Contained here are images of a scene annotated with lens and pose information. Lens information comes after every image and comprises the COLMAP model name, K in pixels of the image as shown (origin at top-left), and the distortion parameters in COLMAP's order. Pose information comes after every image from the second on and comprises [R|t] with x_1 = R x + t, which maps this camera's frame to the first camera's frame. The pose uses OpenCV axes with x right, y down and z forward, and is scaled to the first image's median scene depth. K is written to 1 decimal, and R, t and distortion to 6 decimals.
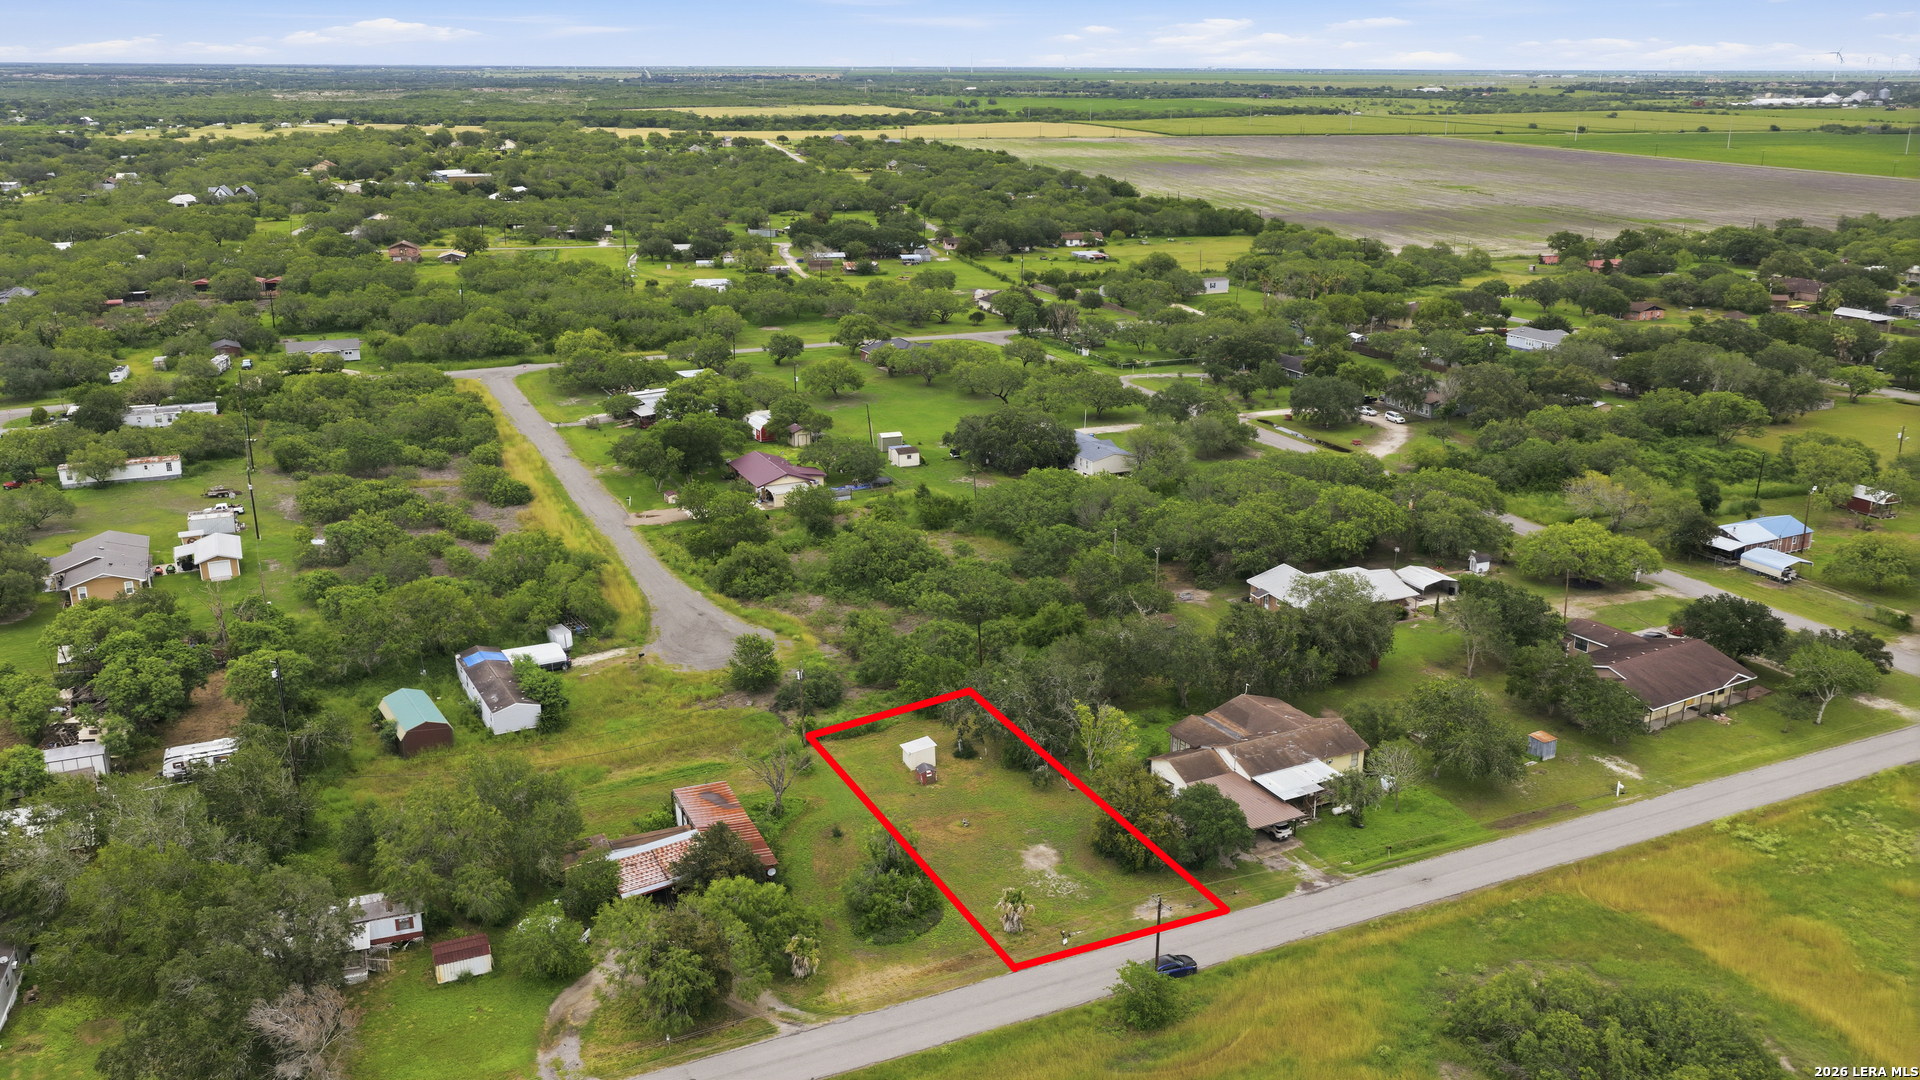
lens RADIAL K [[1581.0, 0, 958.8], [0, 1581.0, 540.6], [0, 0, 1]] dist [-0.013151, 0.036495]
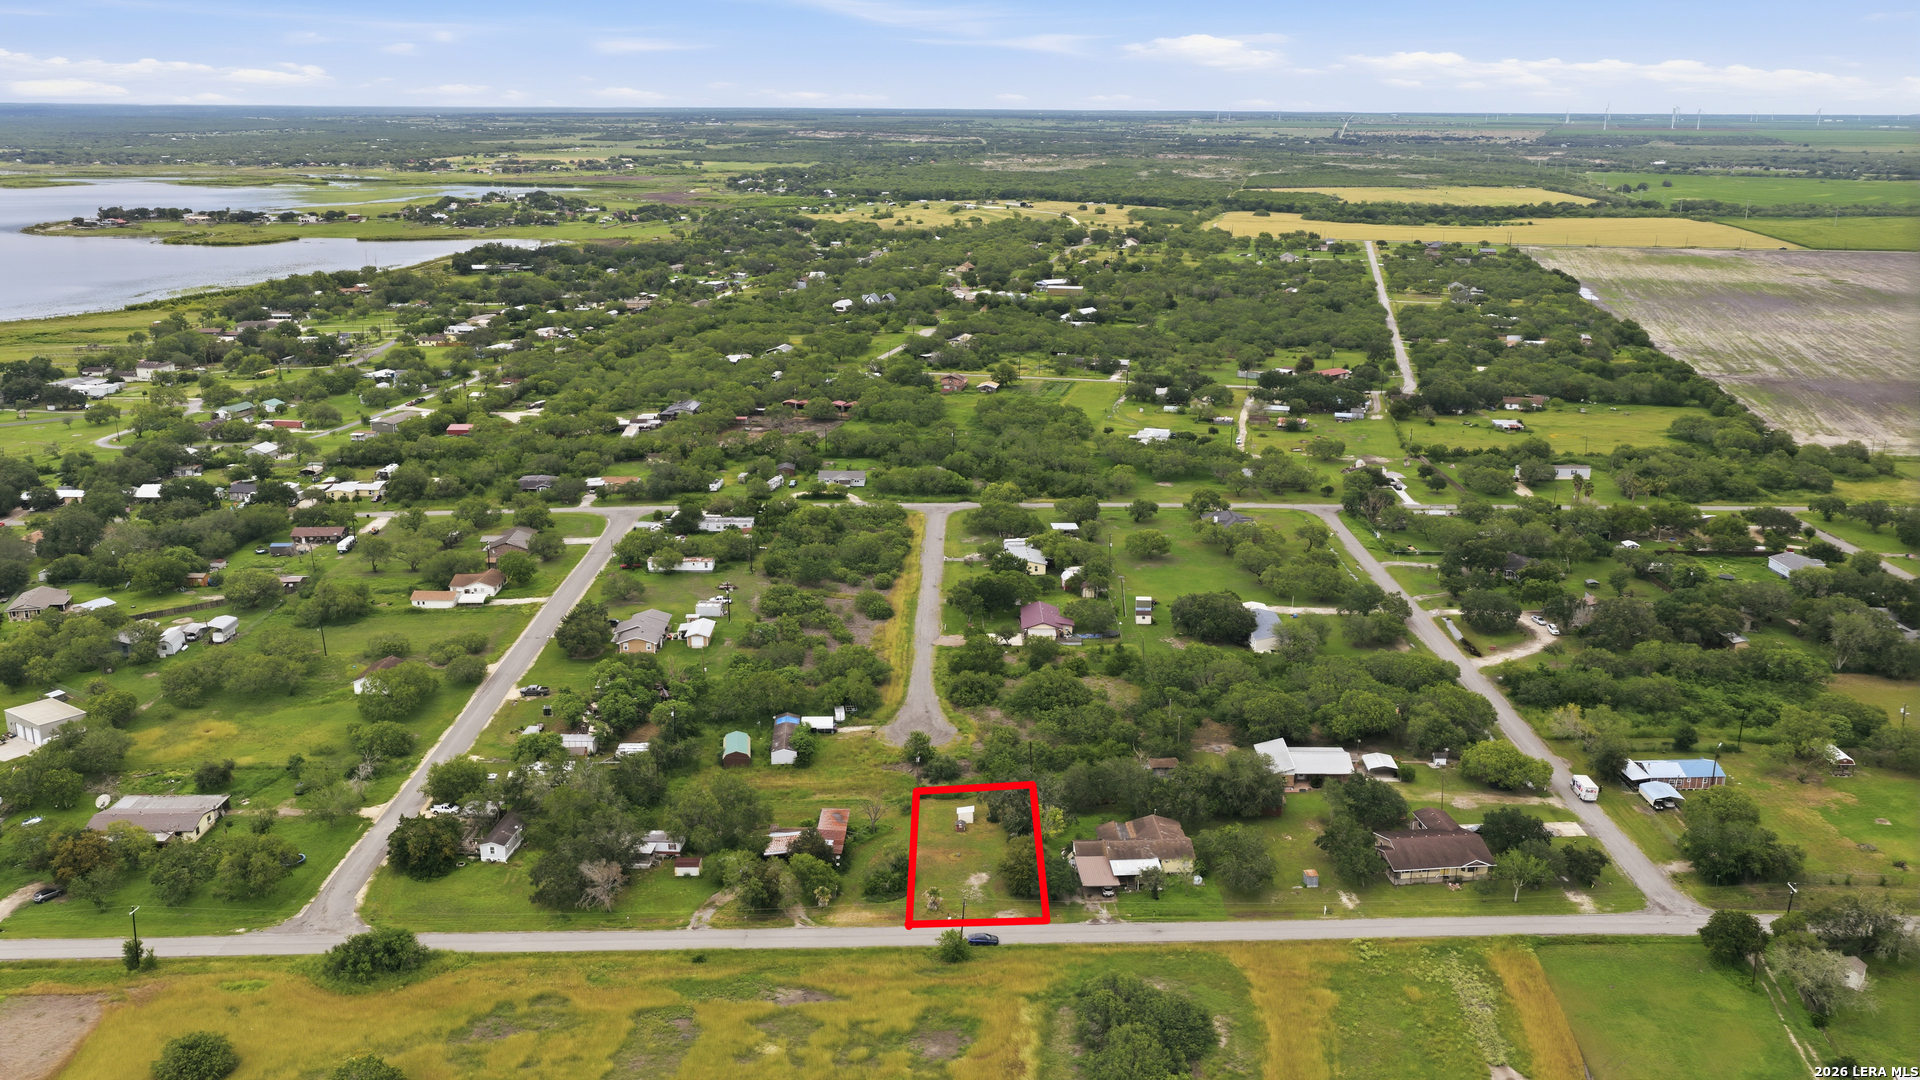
lens RADIAL K [[1581.0, 0, 964.0], [0, 1581.0, 540.6], [0, 0, 1]] dist [-0.013151, 0.036495]
pose [[0.910619, 0.111628, -0.397884, 0.518944], [-0.121725, 0.992564, -0.000118, -0.137972], [0.394912, 0.048540, 0.917436, -0.526573]]
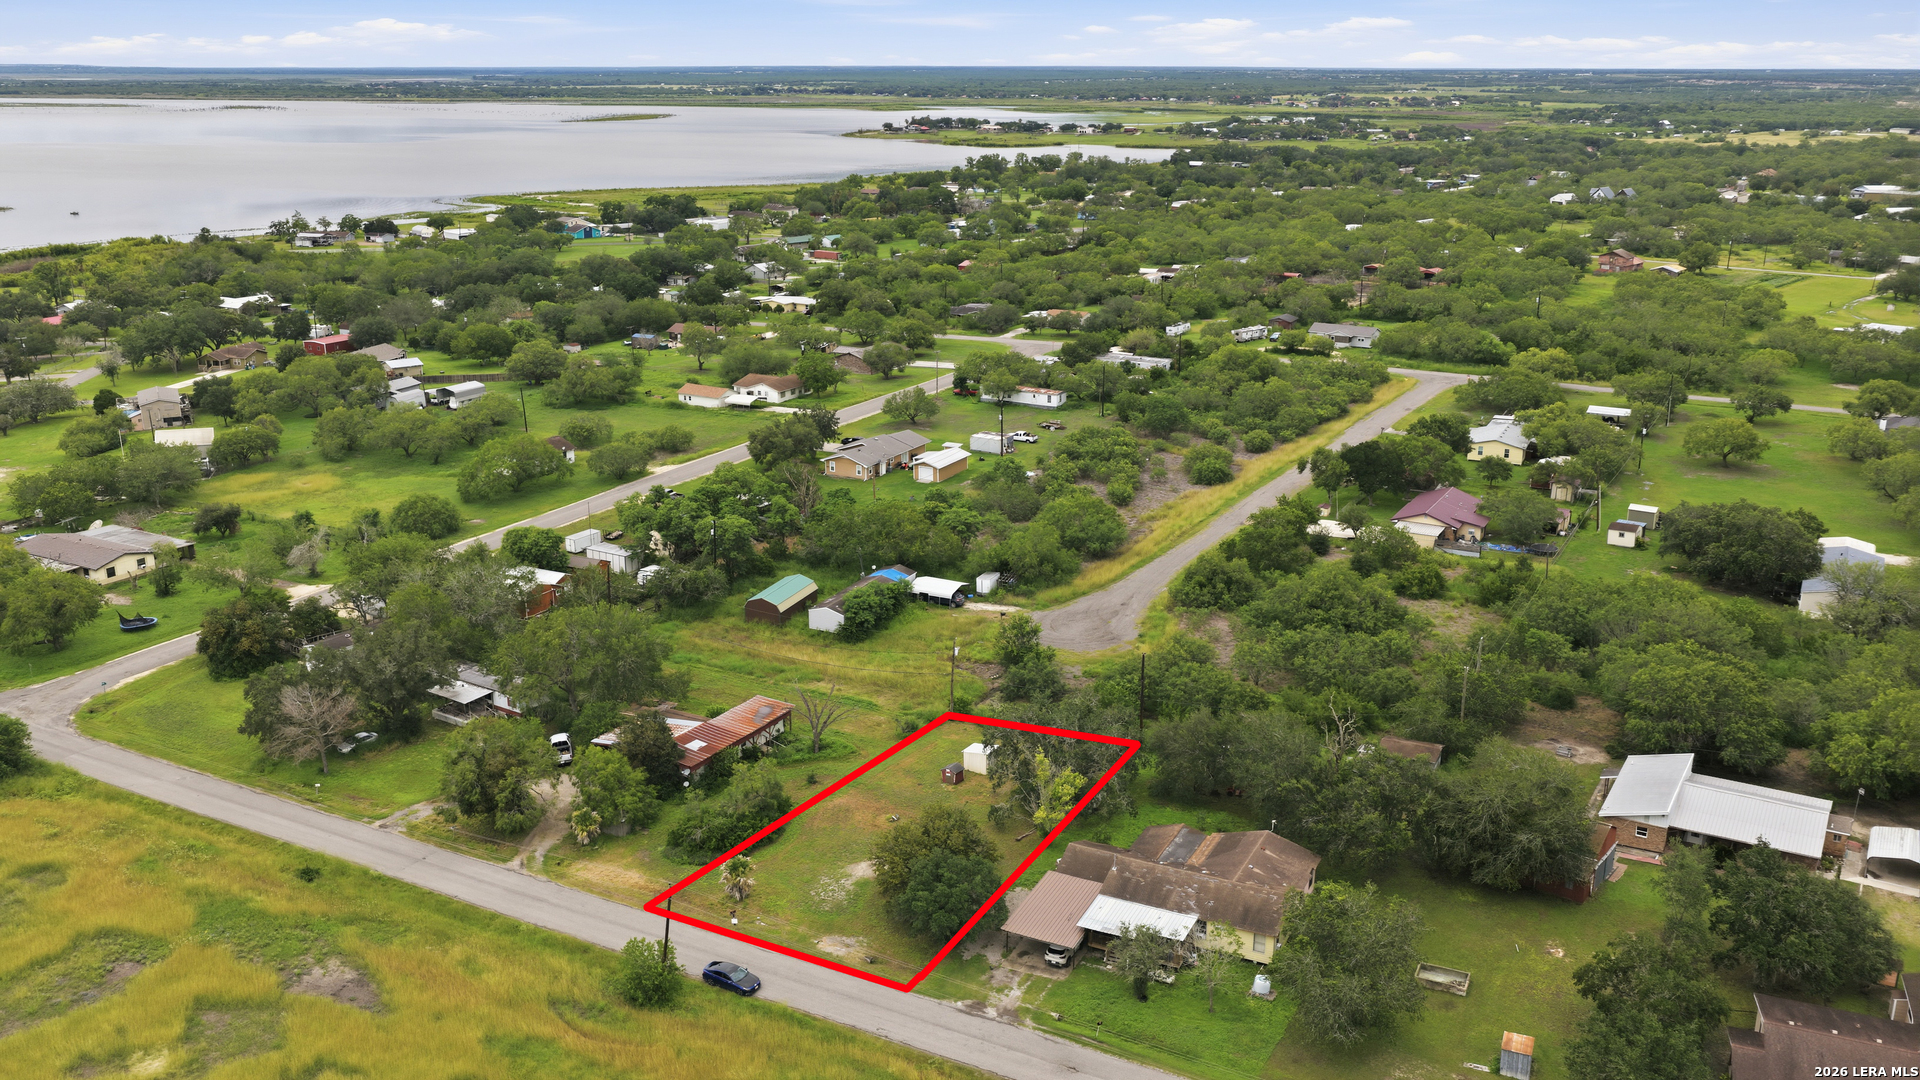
lens RADIAL K [[1581.0, 0, 961.8], [0, 1581.0, 541.6], [0, 0, 1]] dist [-0.013151, 0.036495]
pose [[0.580581, 0.233635, -0.779962, 0.562356], [-0.235646, 0.965165, 0.113704, -0.083478], [0.779357, 0.117780, 0.615411, 0.291350]]
